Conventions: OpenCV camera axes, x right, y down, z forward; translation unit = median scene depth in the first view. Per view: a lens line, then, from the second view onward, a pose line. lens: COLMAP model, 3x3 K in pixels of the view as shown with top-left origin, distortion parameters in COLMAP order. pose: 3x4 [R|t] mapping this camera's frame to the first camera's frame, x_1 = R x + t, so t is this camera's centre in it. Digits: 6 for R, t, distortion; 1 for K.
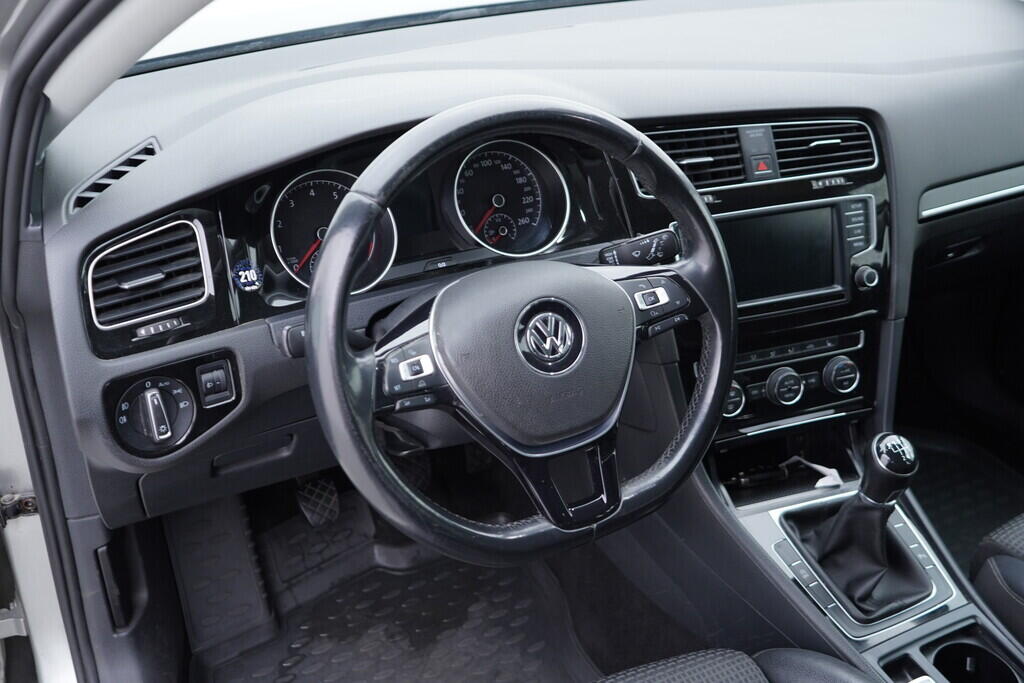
lens RADIAL K [[1061.7, 0, 515.3], [0, 1061.7, 353.9], [0, 0, 1]] dist [-0.014770, 0.000839]
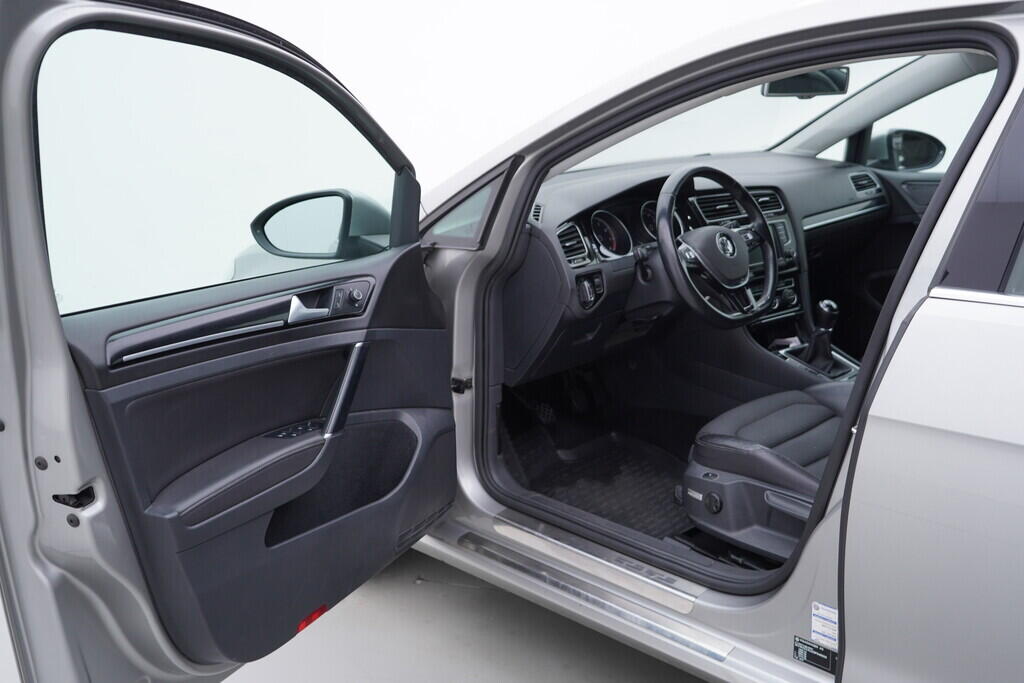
lens RADIAL K [[1082.4, 0, 512.0], [0, 1082.4, 341.5], [0, 0, 1]] dist [0.013833, 0.023386]
pose [[0.954268, -0.104435, 0.280117, -0.968528], [0.173828, 0.956155, -0.235695, 0.583482], [-0.243220, 0.273608, 0.930582, -1.044932]]
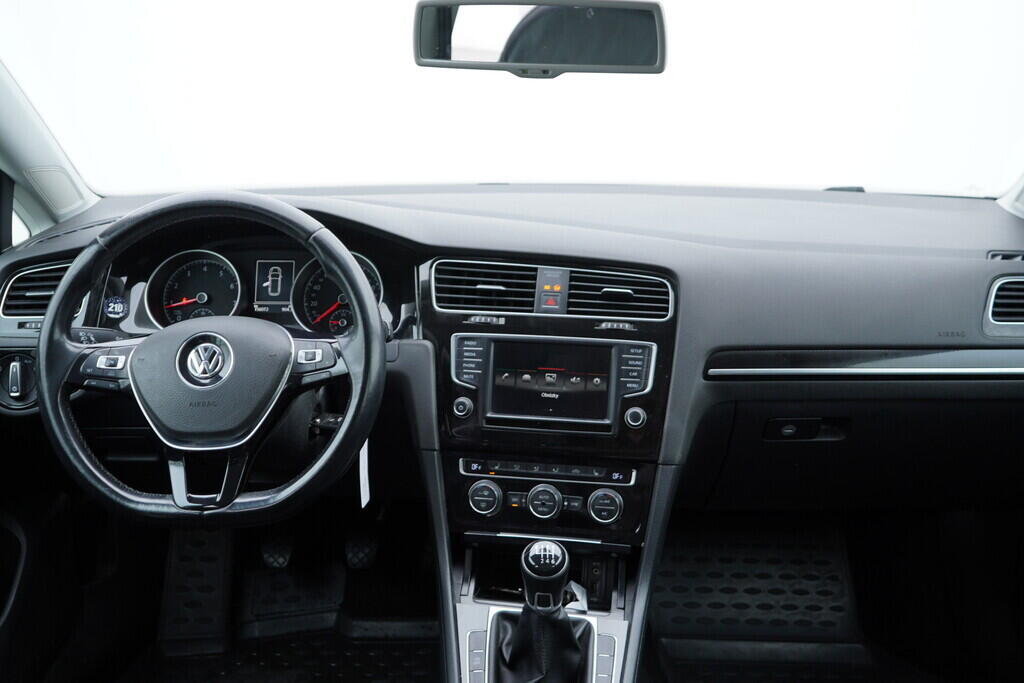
lens RADIAL K [[1082.4, 0, 512.0], [0, 1082.4, 341.5], [0, 0, 1]] dist [0.013833, 0.023386]
pose [[0.867941, 0.135686, -0.477774, 0.758250], [-0.244008, 0.954355, -0.172241, 0.075908], [0.432595, 0.266075, 0.861432, -0.018157]]
